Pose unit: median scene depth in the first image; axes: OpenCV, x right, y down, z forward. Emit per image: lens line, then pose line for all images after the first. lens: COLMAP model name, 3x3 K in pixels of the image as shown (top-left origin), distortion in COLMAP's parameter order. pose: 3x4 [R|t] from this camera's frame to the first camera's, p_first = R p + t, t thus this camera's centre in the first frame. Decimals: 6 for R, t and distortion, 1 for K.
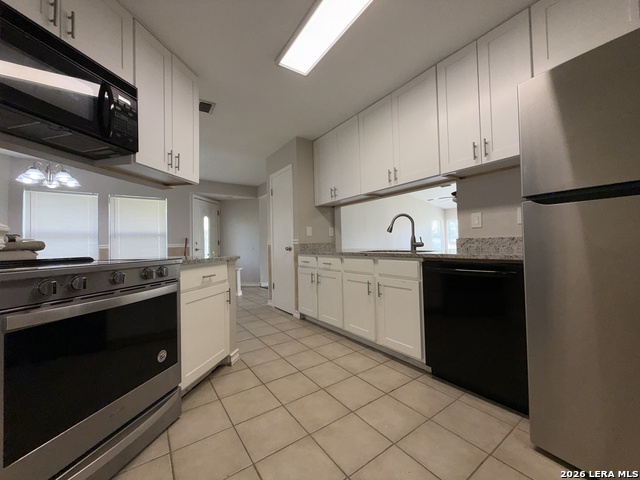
lens RADIAL K [[255.5, 0, 324.8], [0, 255.5, 241.1], [0, 0, 1]] dist [-0.002549, 0.001001]
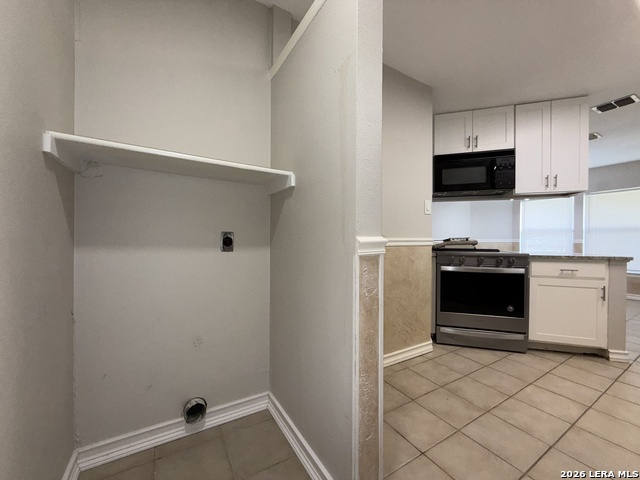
lens RADIAL K [[255.5, 0, 318.4], [0, 255.5, 242.0], [0, 0, 1]] dist [-0.002549, 0.001001]
pose [[-0.069780, 0.029318, -0.997131, 0.614167], [0.010503, 0.999534, 0.028654, -0.034810], [0.997507, -0.008473, -0.070055, -0.095236]]
